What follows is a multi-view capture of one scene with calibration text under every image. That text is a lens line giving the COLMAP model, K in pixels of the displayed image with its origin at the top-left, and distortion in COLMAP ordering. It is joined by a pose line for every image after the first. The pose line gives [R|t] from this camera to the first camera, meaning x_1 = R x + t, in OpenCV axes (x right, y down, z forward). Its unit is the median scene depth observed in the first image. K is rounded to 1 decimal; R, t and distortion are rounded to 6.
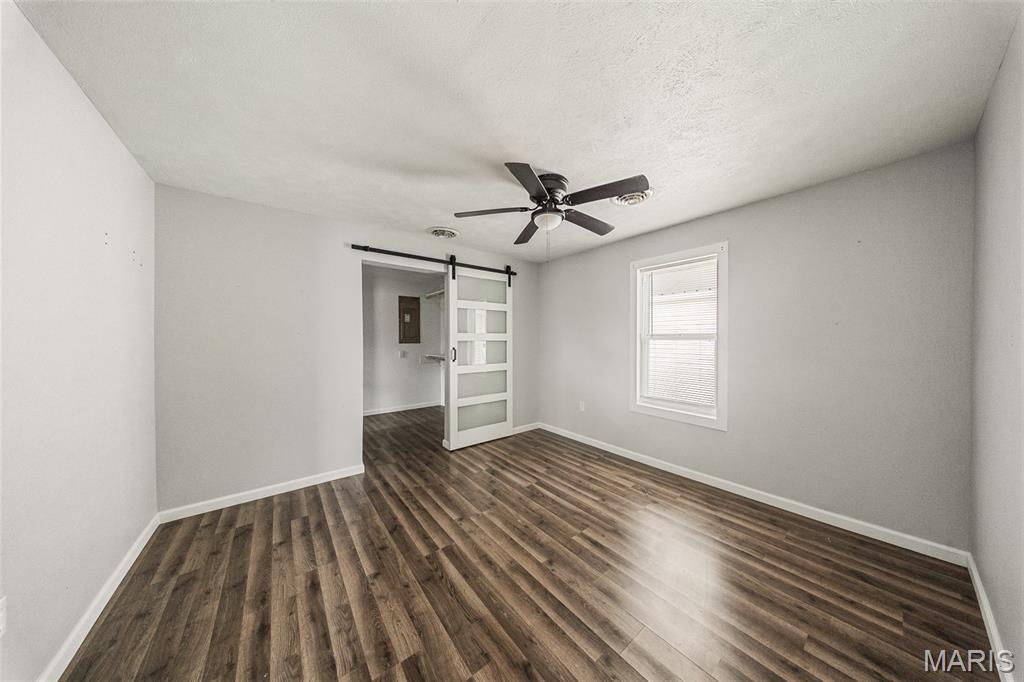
lens RADIAL K [[322.2, 0, 520.6], [0, 322.2, 339.3], [0, 0, 1]] dist [0.011159, -0.005110]
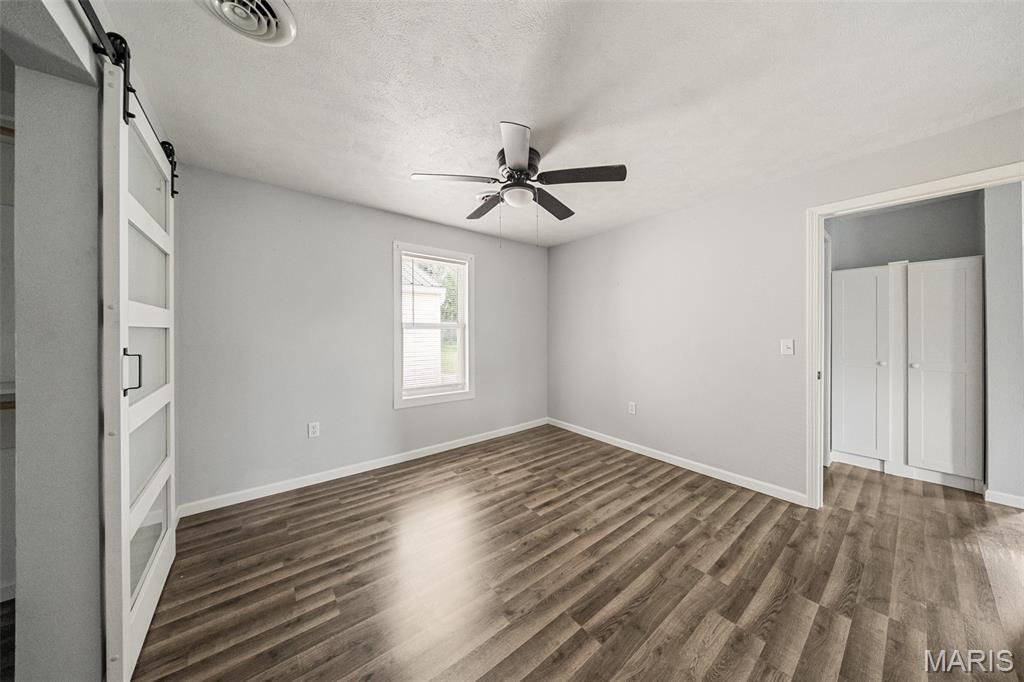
lens RADIAL K [[322.2, 0, 520.6], [0, 322.2, 339.3], [0, 0, 1]] dist [0.011159, -0.005110]
pose [[-0.034611, -0.023064, 0.999135, -0.902441], [0.000148, 0.999734, 0.023083, 0.013953], [-0.999401, 0.000947, -0.034599, 1.126809]]
